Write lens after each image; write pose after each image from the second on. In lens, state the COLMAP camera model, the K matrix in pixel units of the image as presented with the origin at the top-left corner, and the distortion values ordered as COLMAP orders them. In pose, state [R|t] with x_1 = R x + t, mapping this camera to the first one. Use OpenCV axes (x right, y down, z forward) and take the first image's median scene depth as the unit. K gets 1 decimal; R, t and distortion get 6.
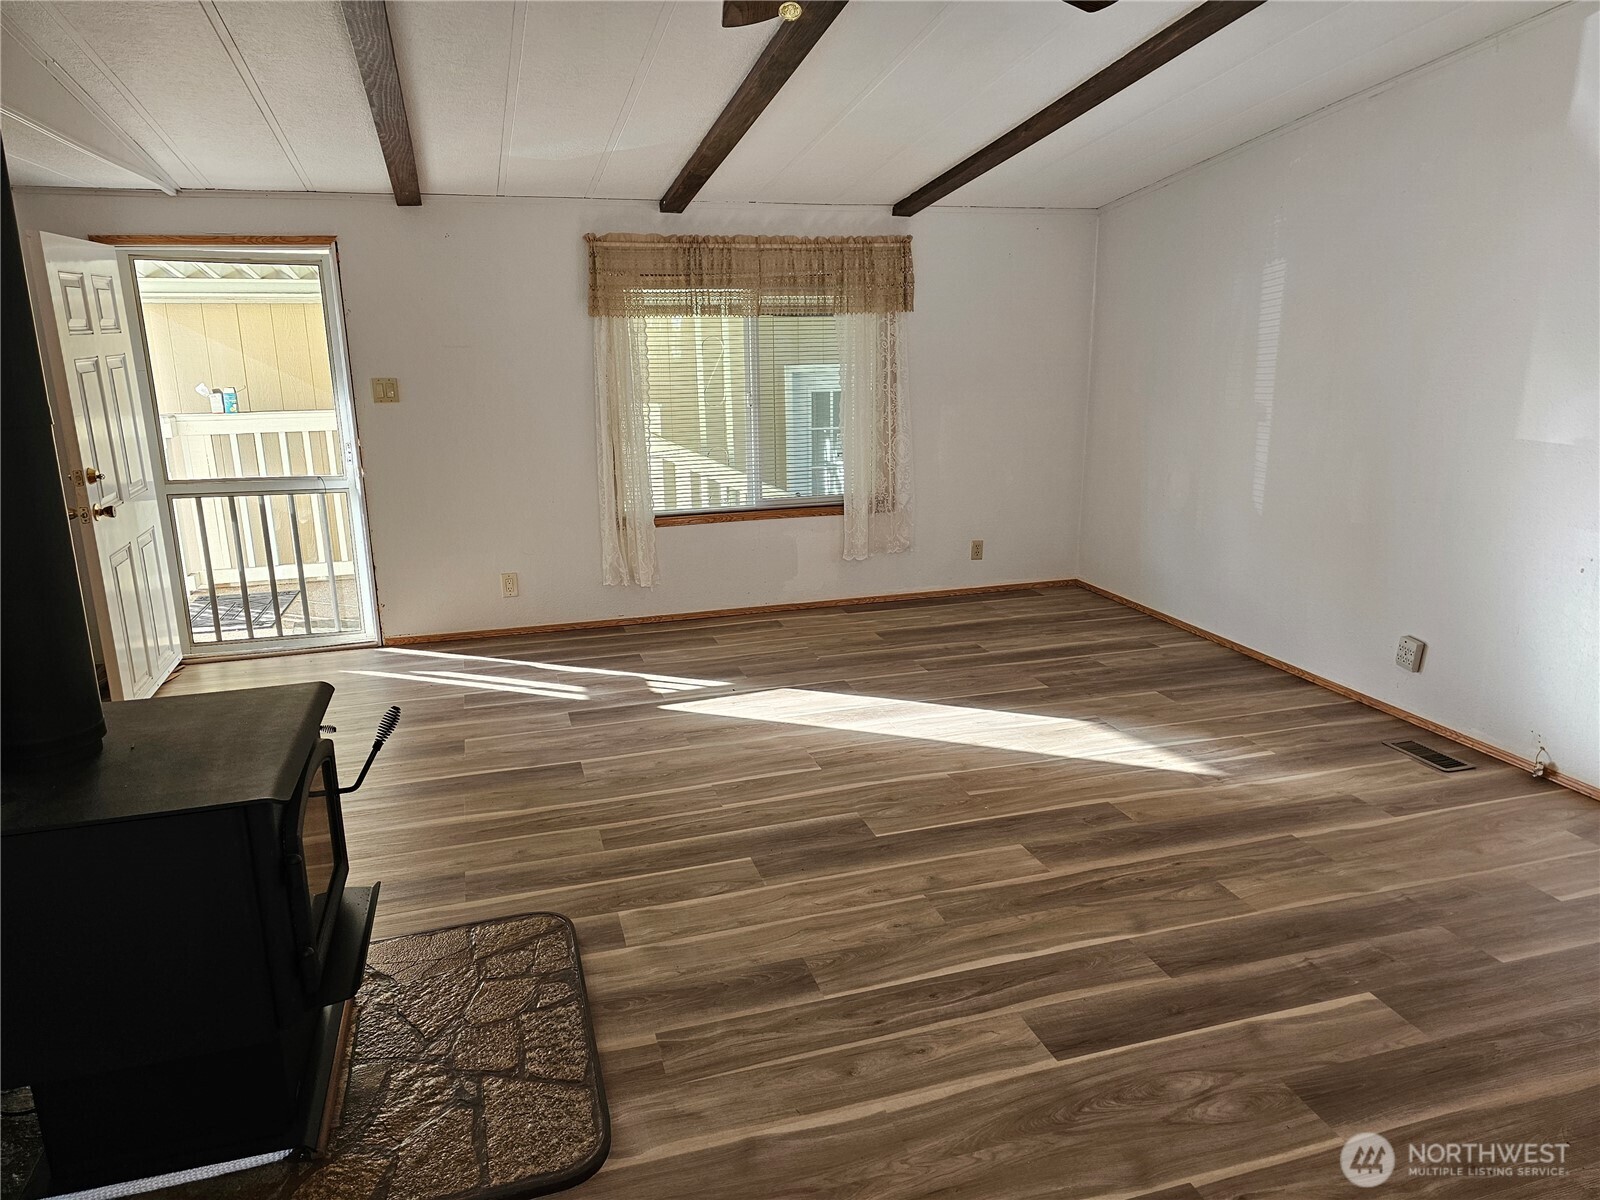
lens RADIAL K [[1068.6, 0, 805.9], [0, 1068.6, 605.4], [0, 0, 1]] dist [0.054112, -0.049471]
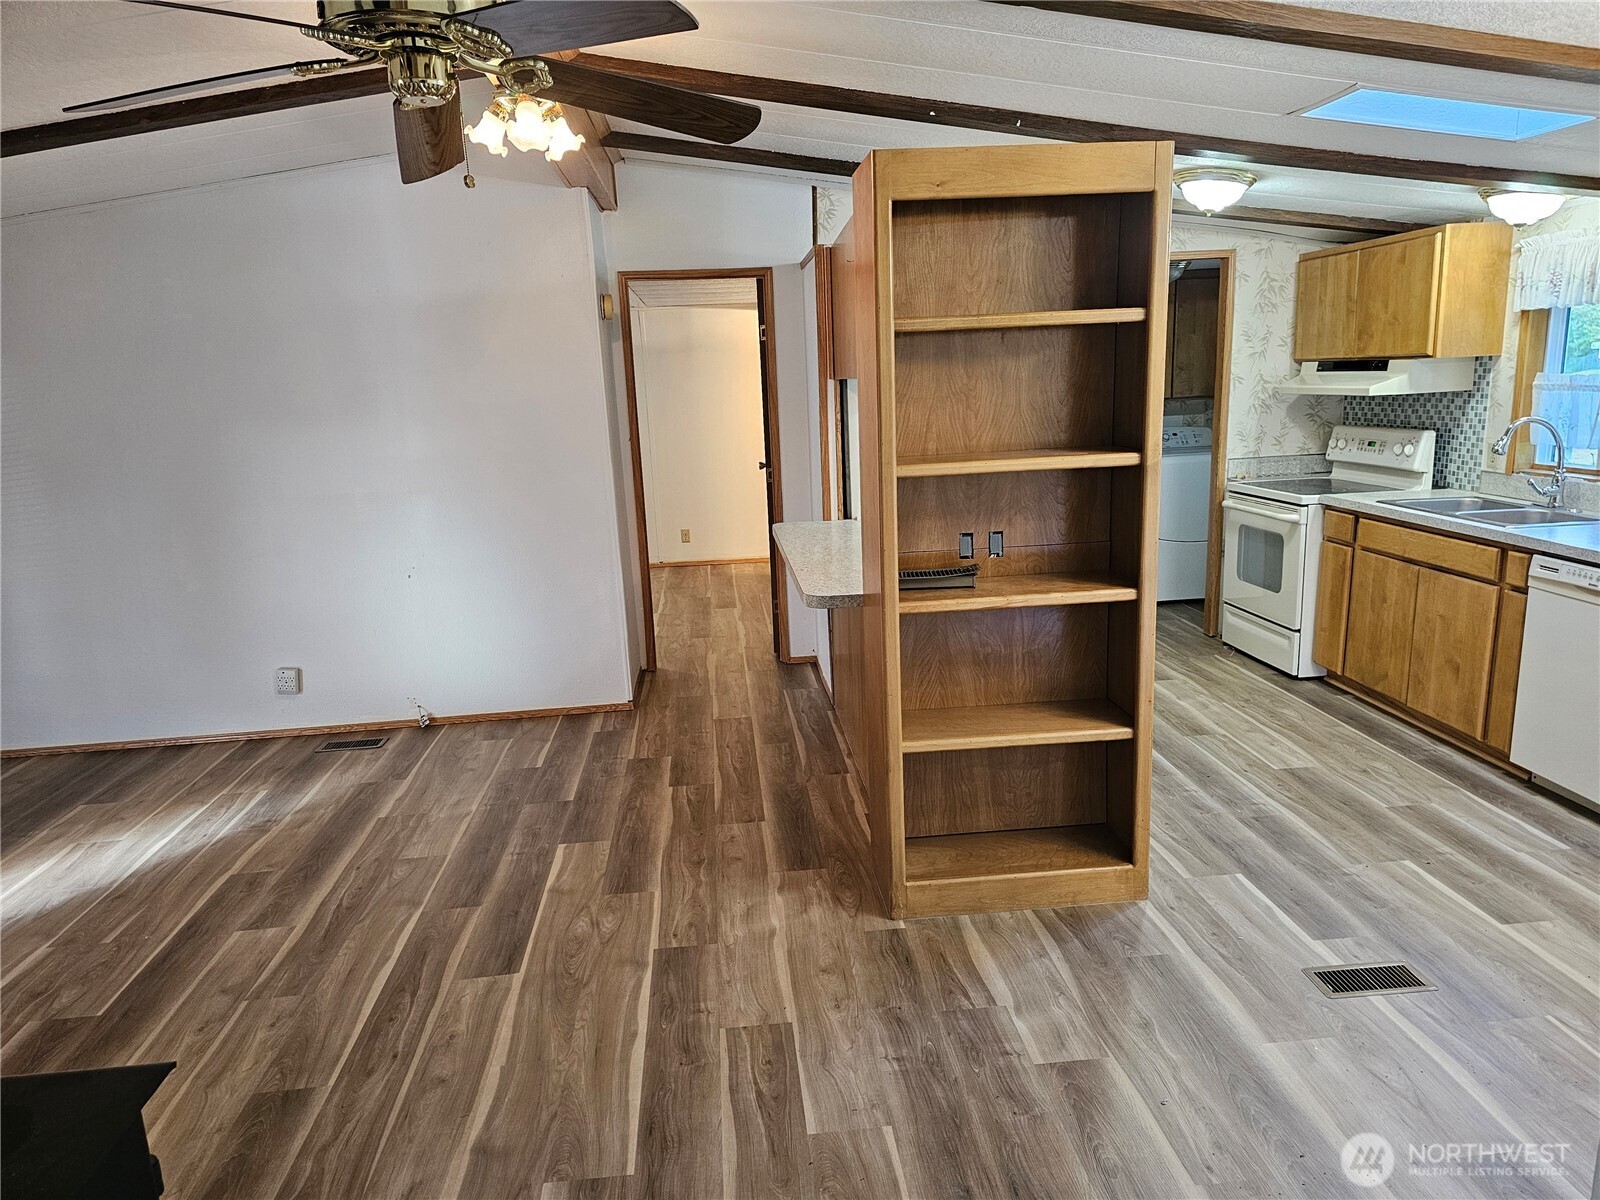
lens RADIAL K [[1068.6, 0, 806.2], [0, 1068.6, 604.7], [0, 0, 1]] dist [0.054112, -0.049471]
pose [[0.201806, -0.212175, 0.956167, -0.600112], [0.292286, 0.944815, 0.147967, -0.059280], [-0.934796, 0.249614, 0.252685, 0.177328]]
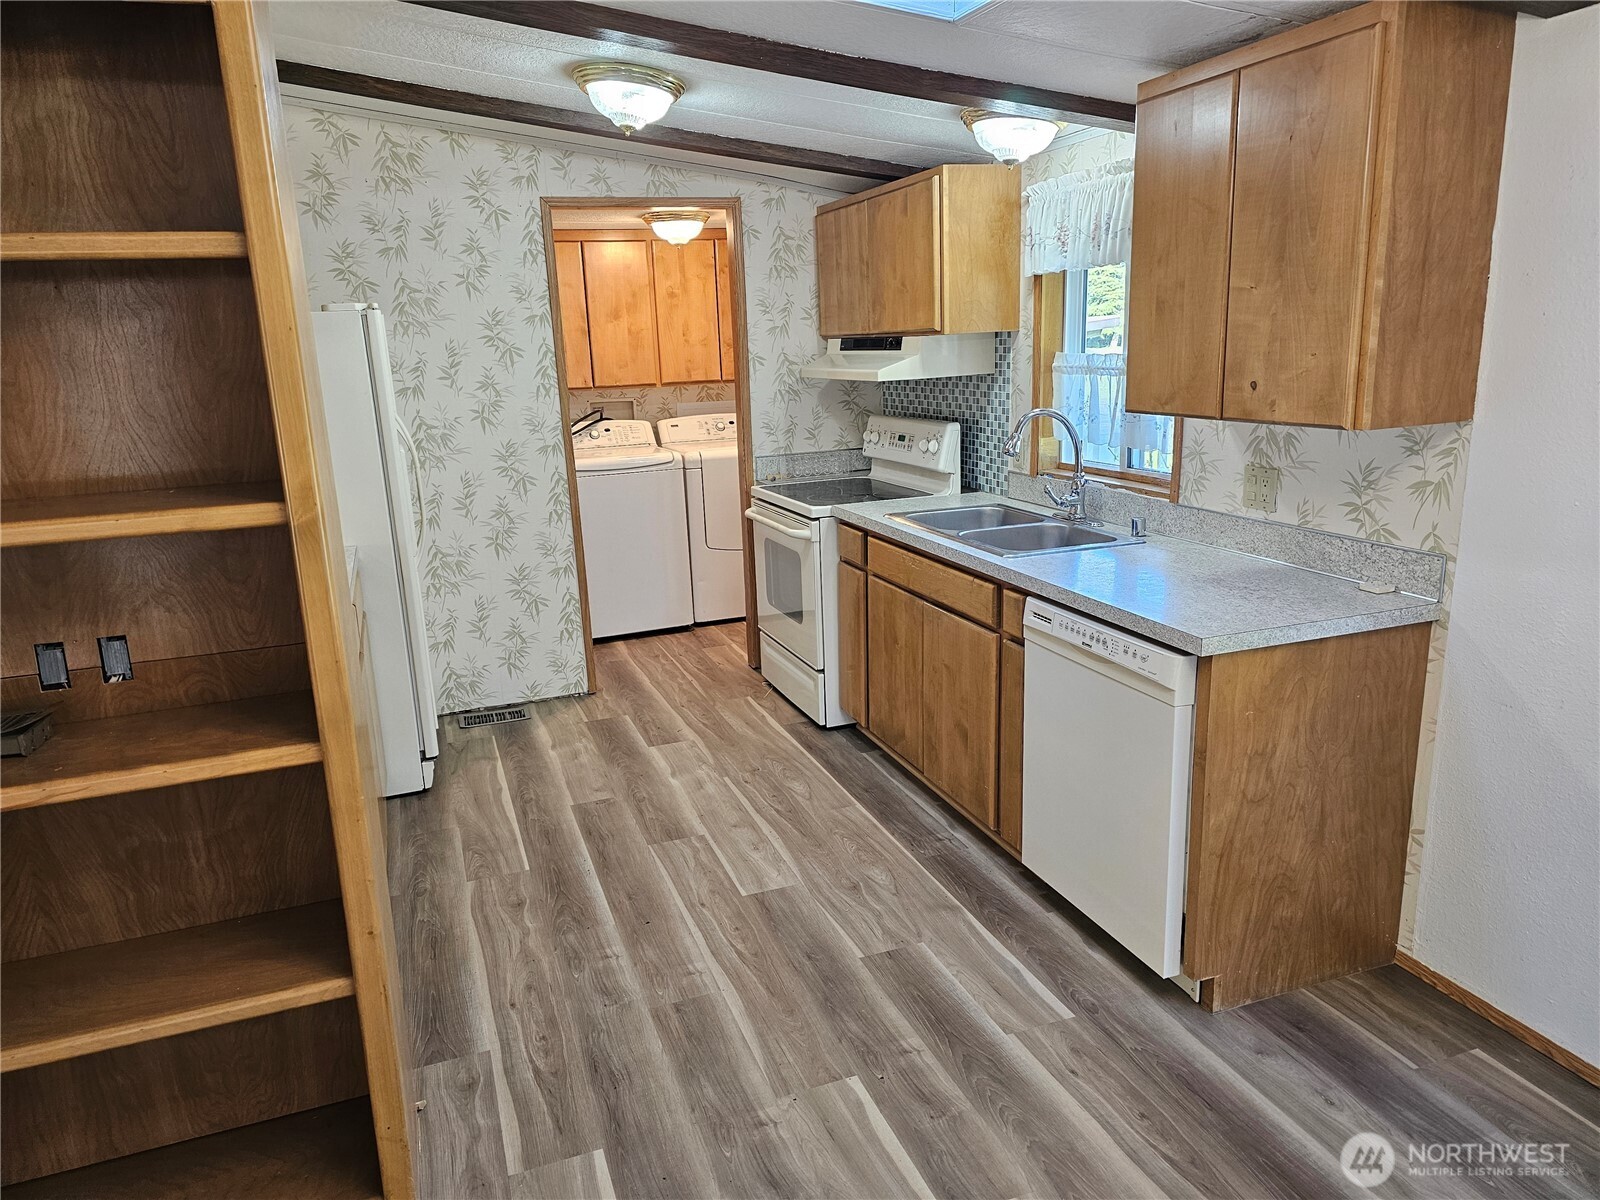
lens RADIAL K [[1068.6, 0, 772.8], [0, 1068.6, 585.6], [0, 0, 1]] dist [0.054112, -0.049471]
pose [[-0.042594, -0.222347, 0.974037, -0.139391], [0.297404, 0.927904, 0.224821, 0.028648], [-0.953801, 0.299258, 0.026604, -0.108167]]
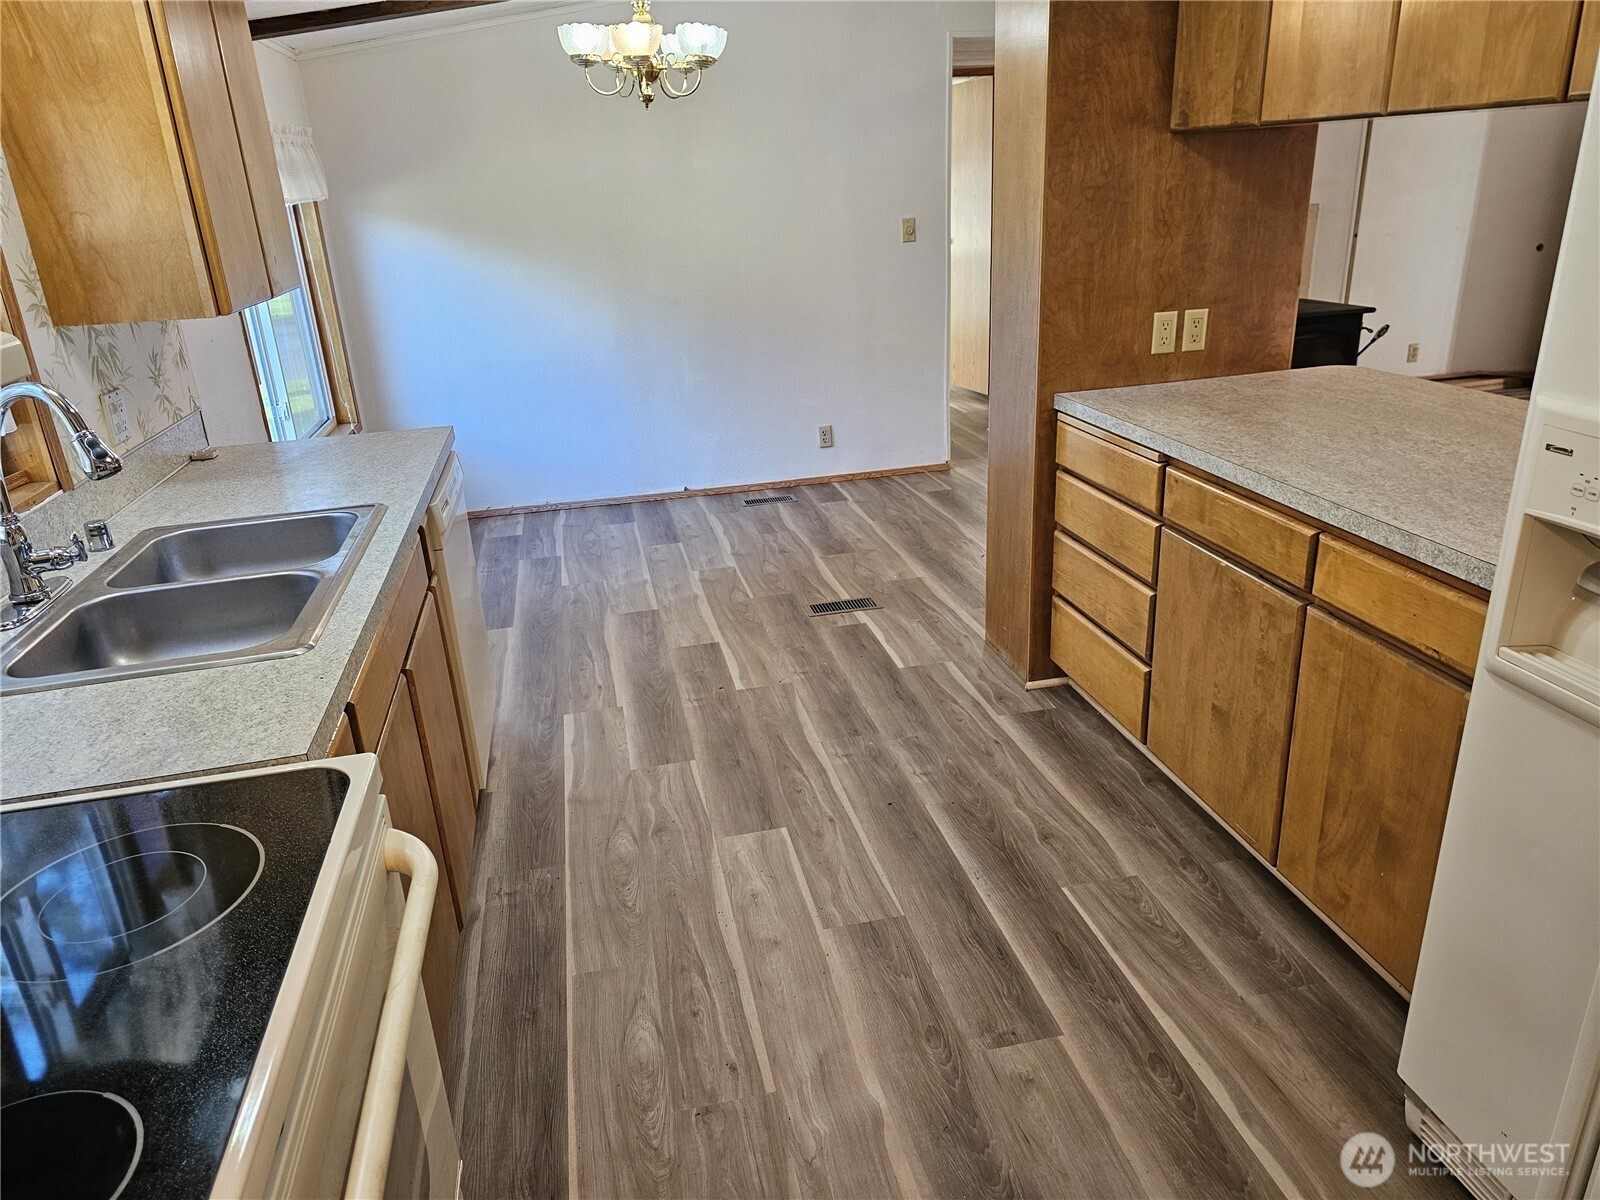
lens RADIAL K [[1068.6, 0, 788.6], [0, 1068.6, 591.4], [0, 0, 1]] dist [0.054112, -0.049471]
pose [[-0.089932, 0.362183, -0.927758, 1.442242], [-0.209264, 0.903866, 0.373141, 0.008939], [0.973715, 0.227704, -0.005495, -0.010260]]
